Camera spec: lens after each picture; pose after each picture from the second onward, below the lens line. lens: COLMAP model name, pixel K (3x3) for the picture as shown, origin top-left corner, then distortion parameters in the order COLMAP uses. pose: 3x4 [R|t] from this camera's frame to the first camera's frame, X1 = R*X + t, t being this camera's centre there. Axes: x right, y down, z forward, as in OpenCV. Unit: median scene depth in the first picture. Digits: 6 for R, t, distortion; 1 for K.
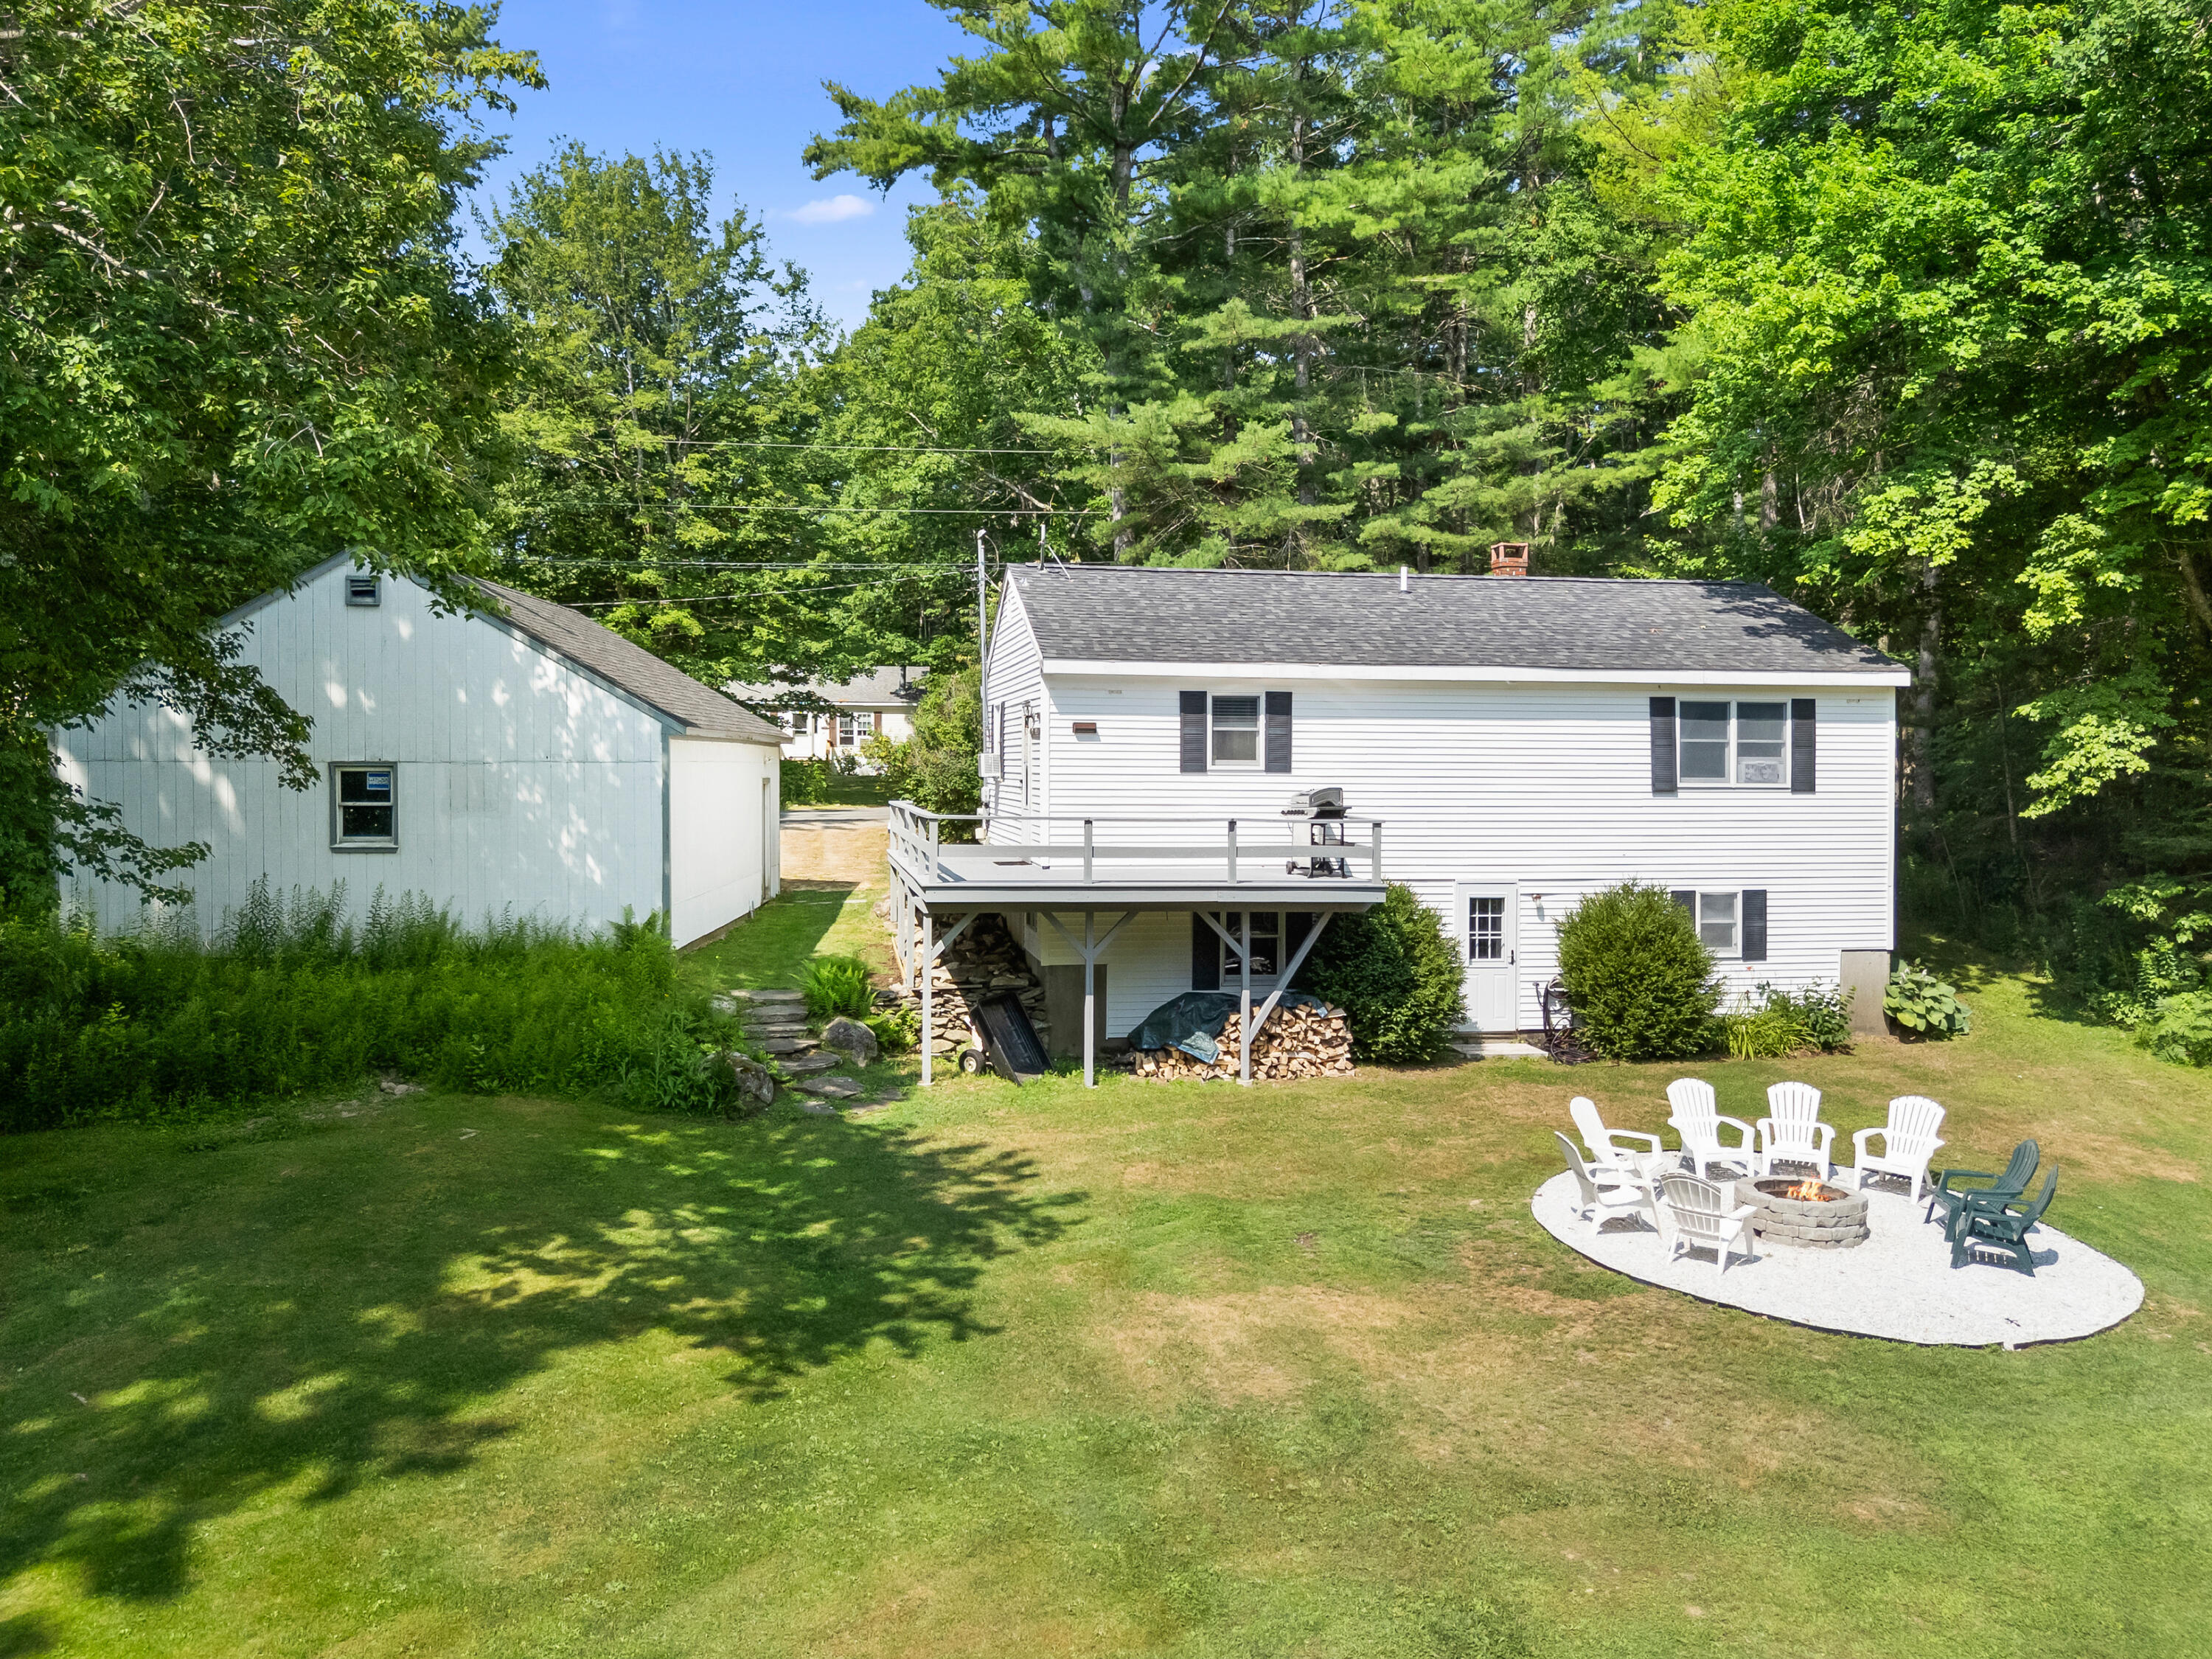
lens RADIAL K [[1695.9, 0, 1185.8], [0, 1695.9, 771.2], [0, 0, 1]] dist [0.100399, -0.150485]
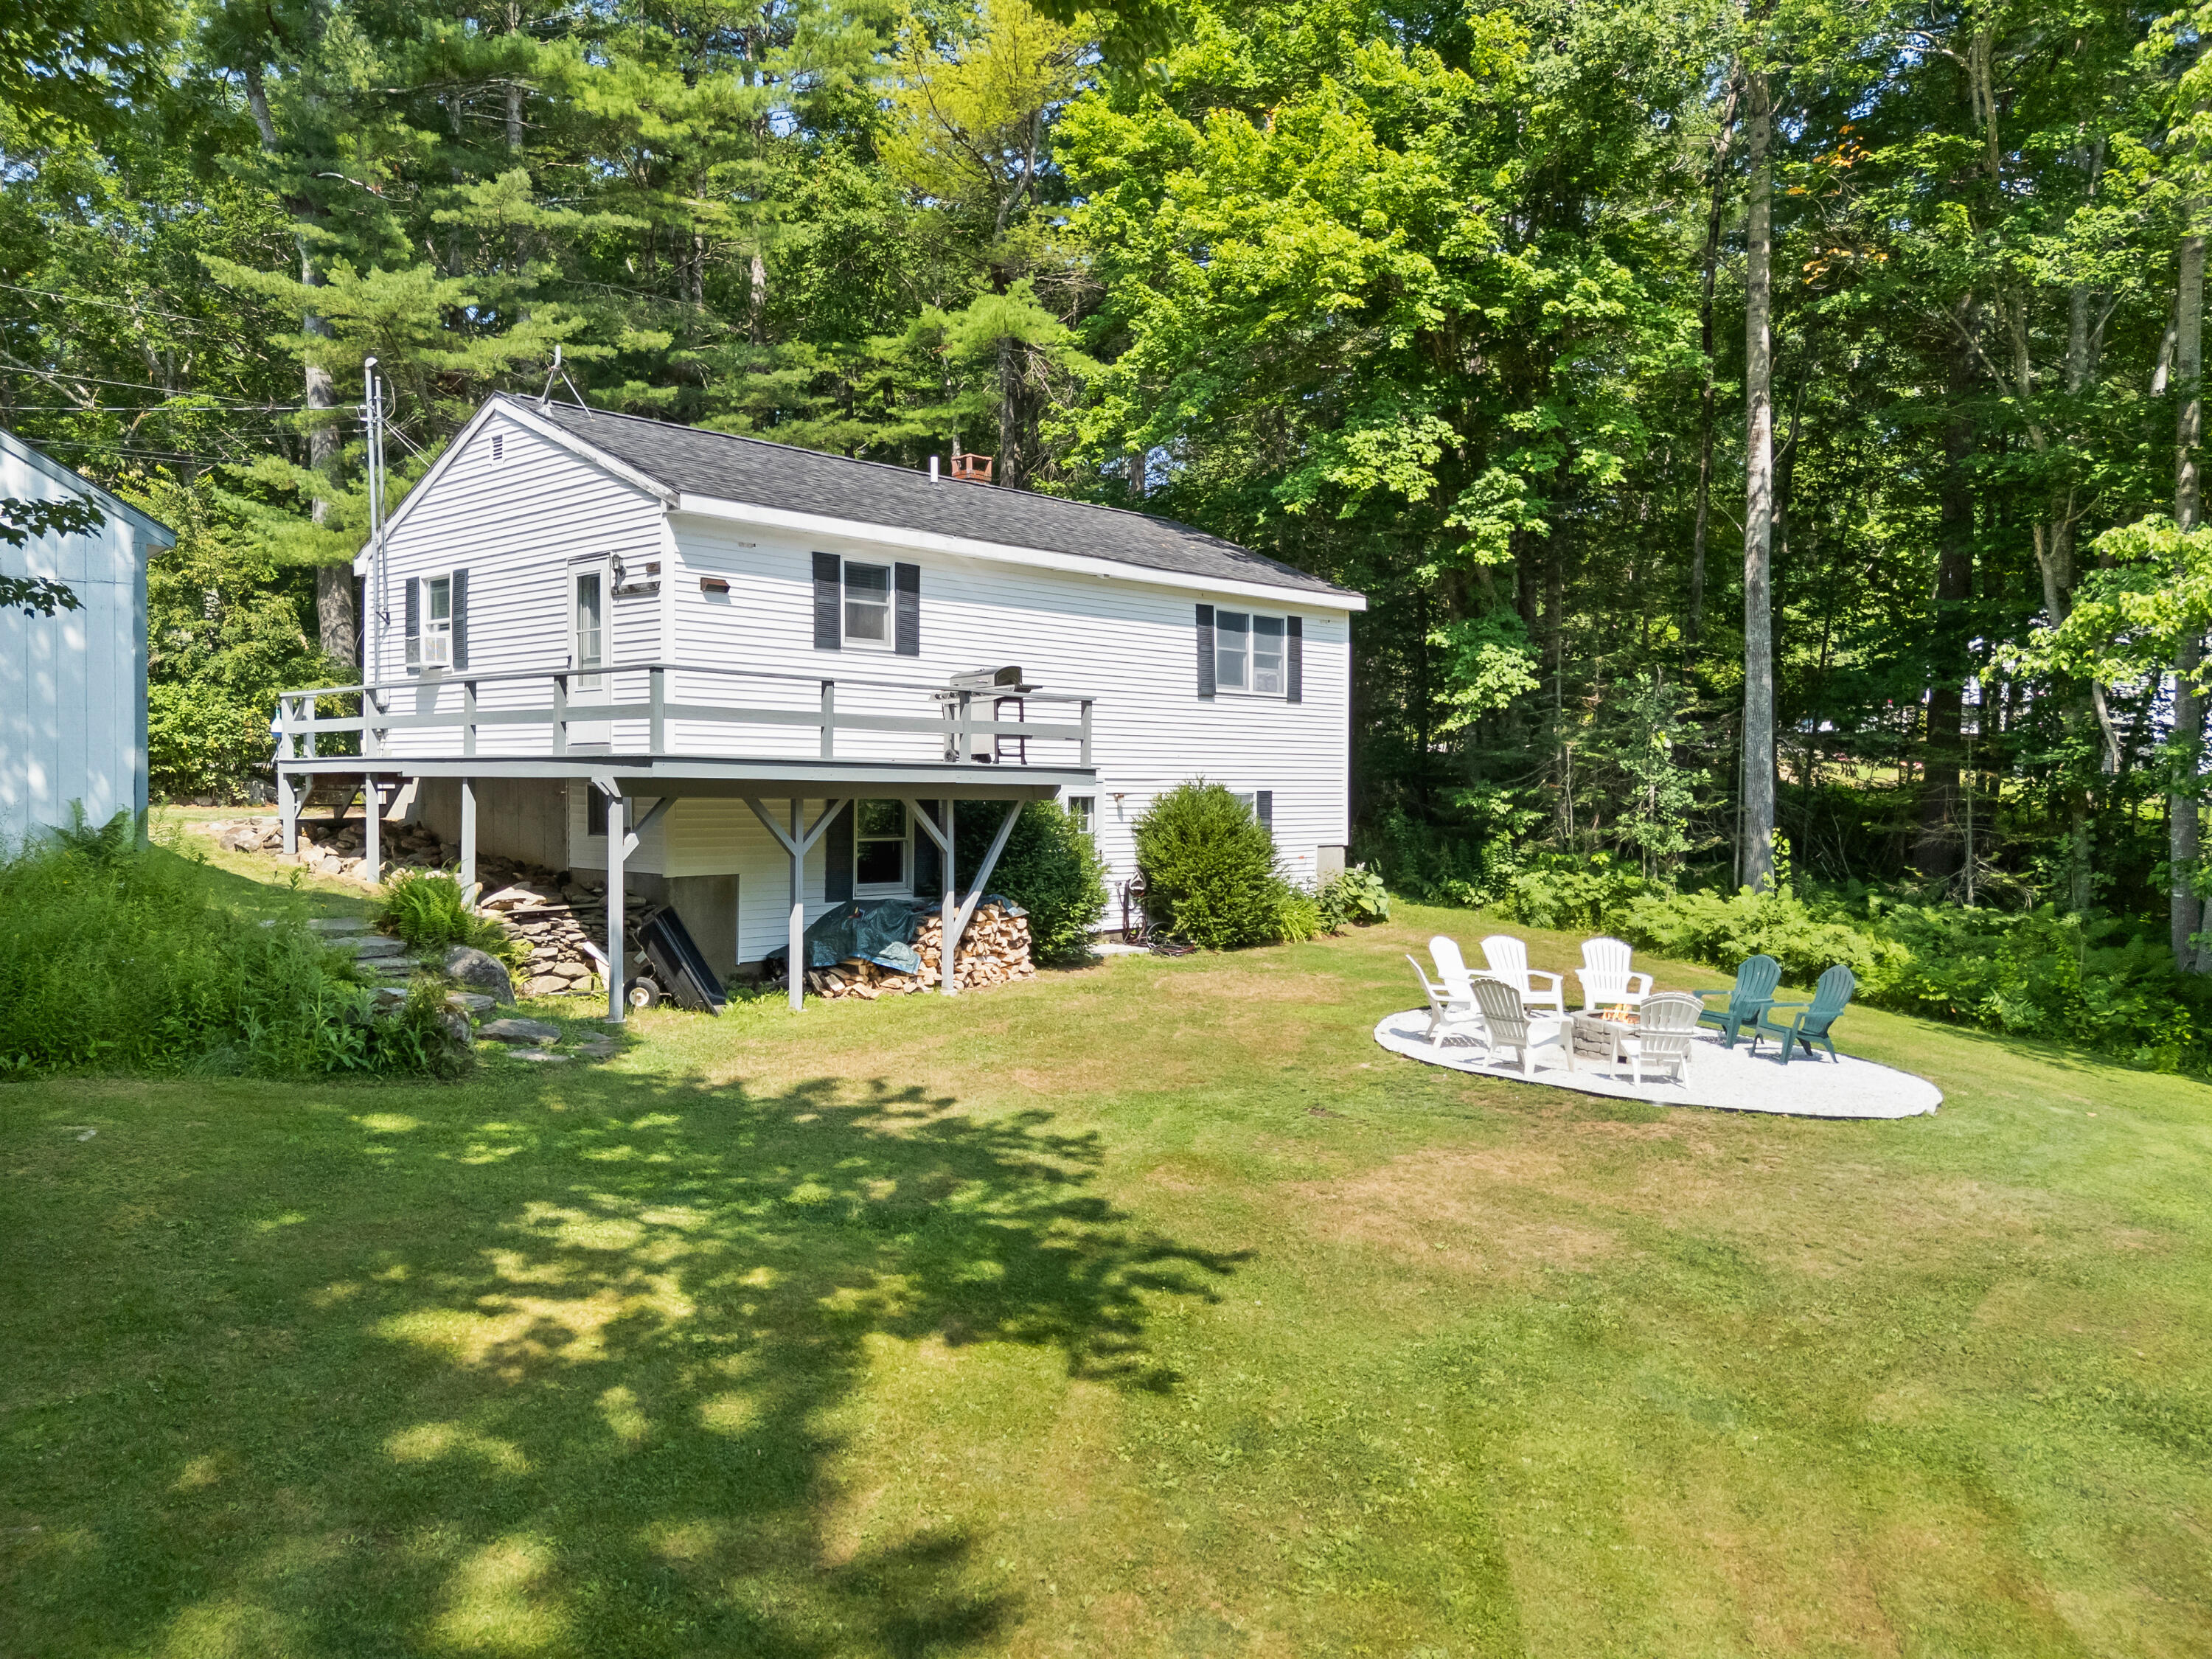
lens RADIAL K [[1559.9, 0, 1102.2], [0, 1559.9, 780.5], [0, 0, 1]] dist [0.078208, -0.079065]
pose [[0.824821, 0.001181, 0.565392, -0.311143], [-0.003356, 0.999990, 0.002808, 0.061249], [-0.565383, -0.004213, 0.824817, 0.251132]]
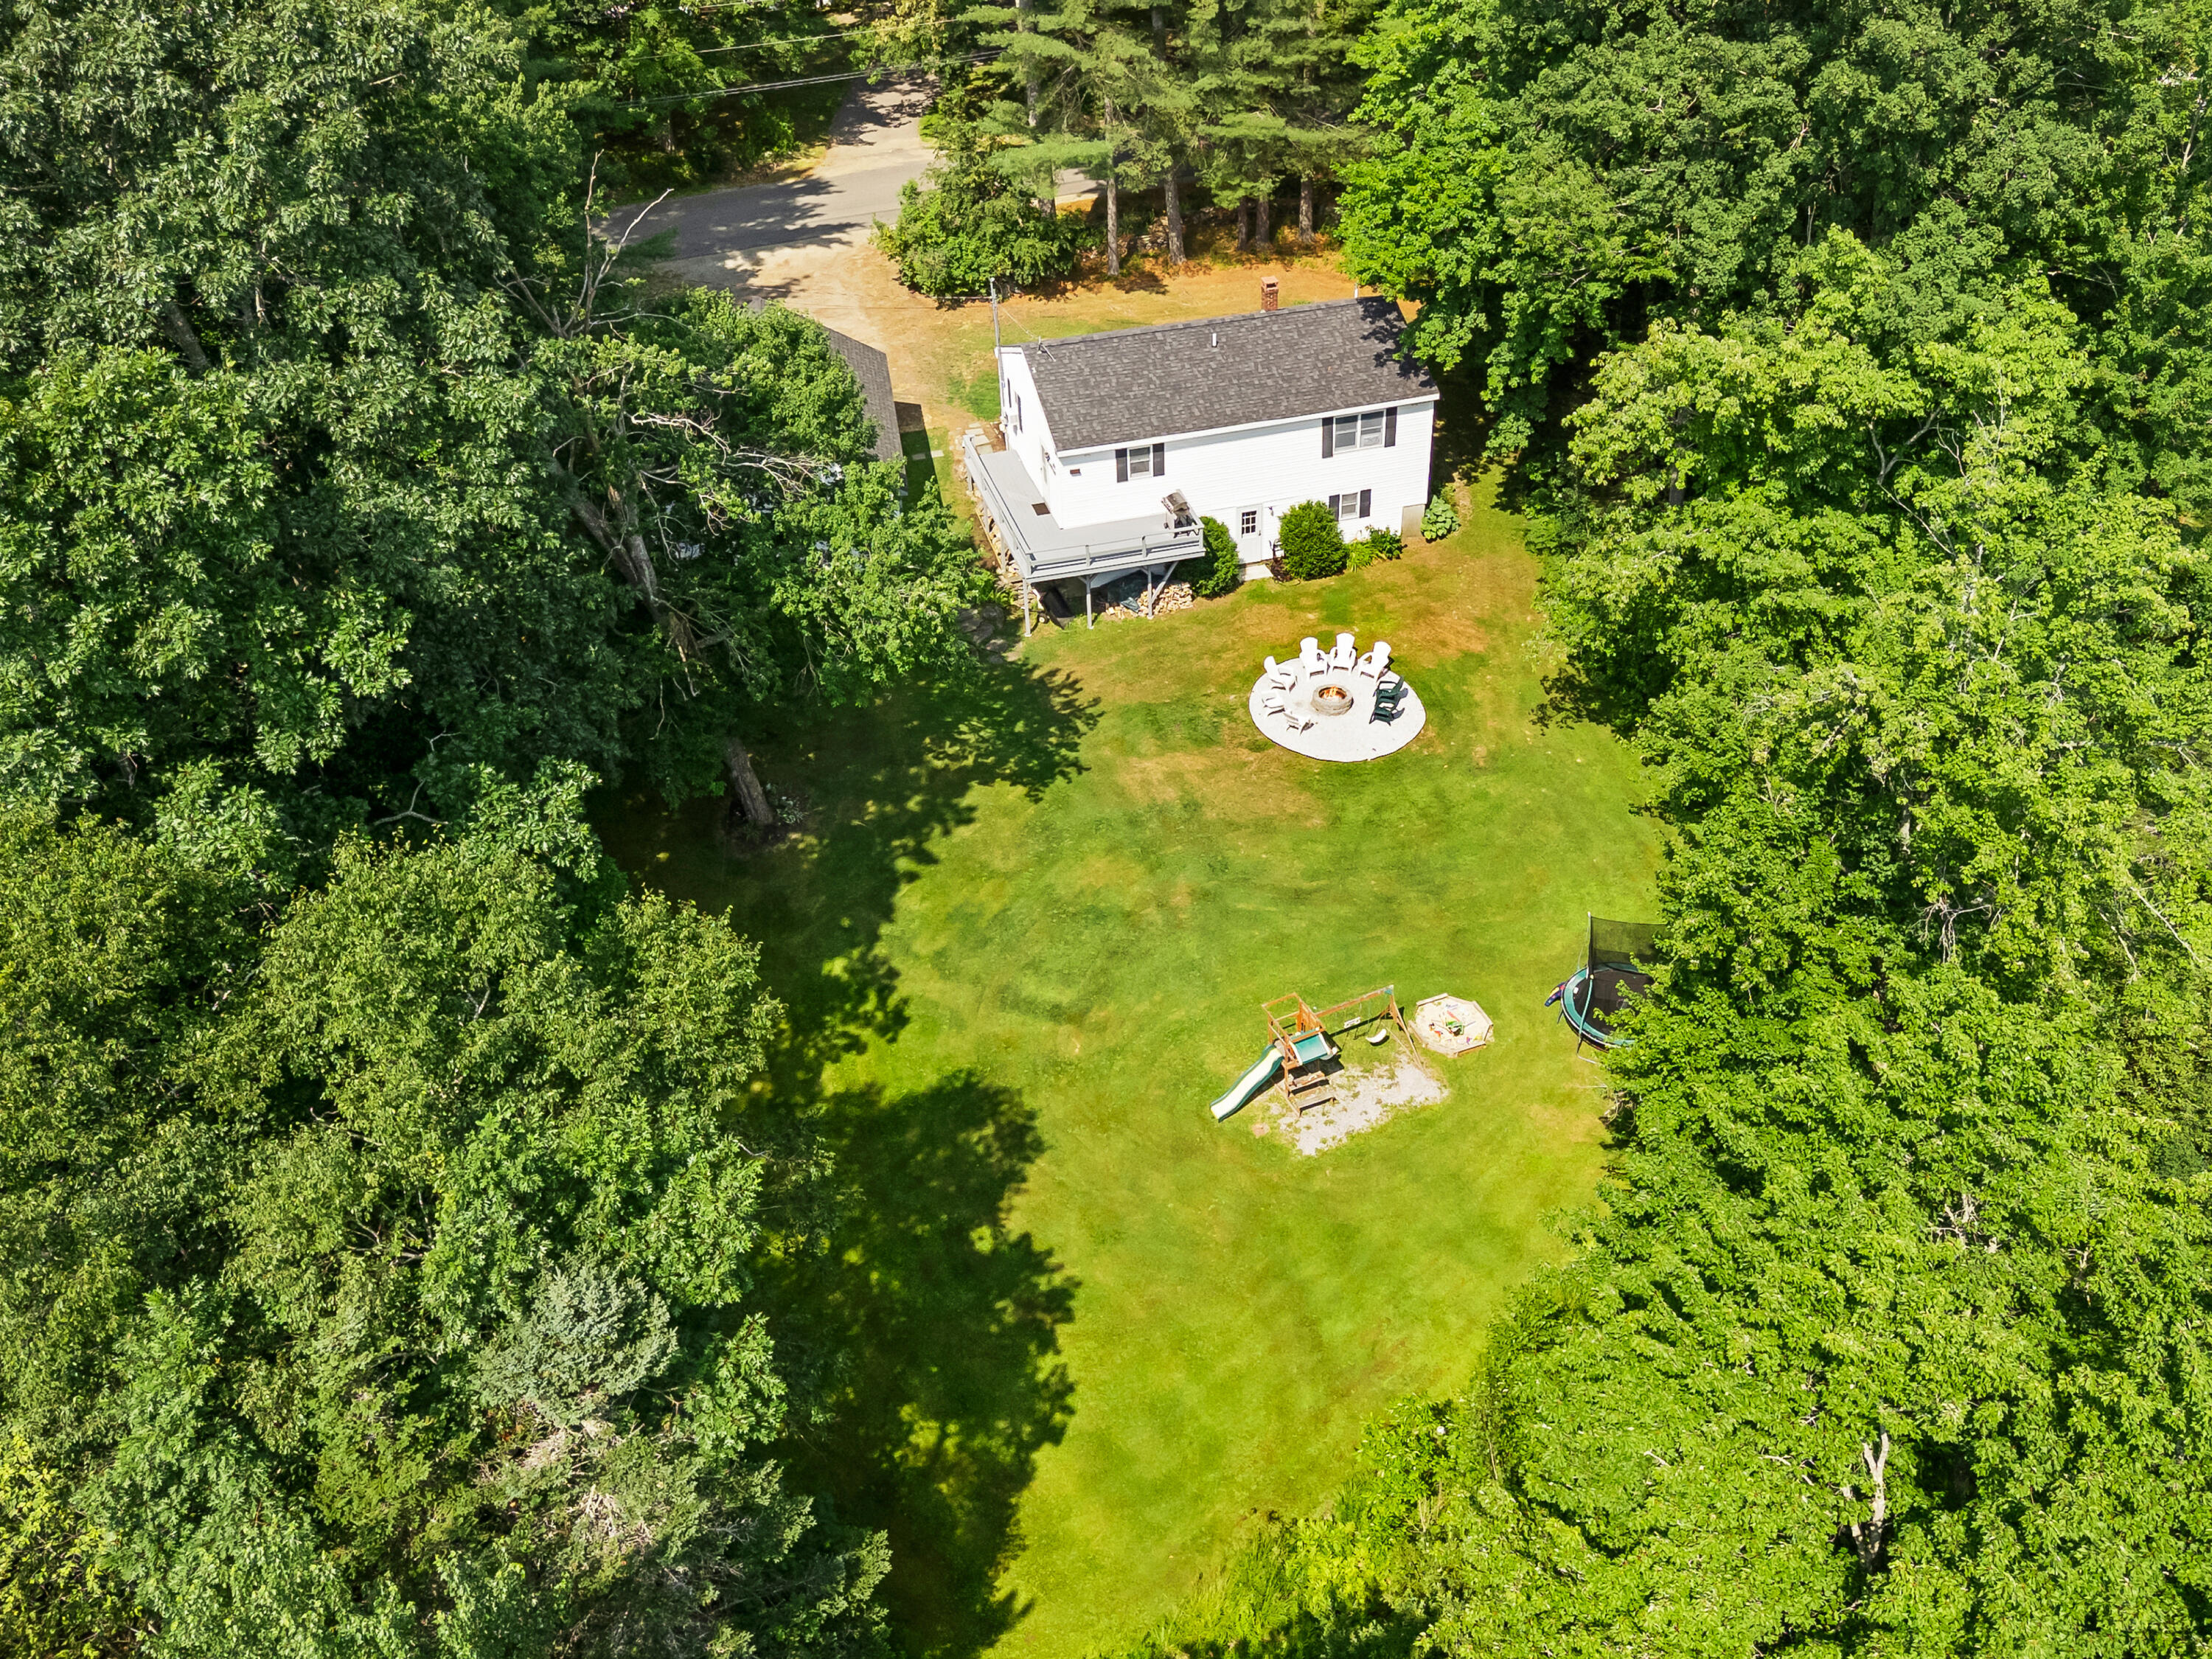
lens RADIAL K [[1695.9, 0, 1185.8], [0, 1695.9, 771.2], [0, 0, 1]] dist [0.100399, -0.150485]
pose [[0.995688, -0.072427, 0.057957, -0.068658], [0.023403, 0.800723, 0.598578, -1.013065], [-0.089761, -0.594640, 0.798965, -1.039925]]
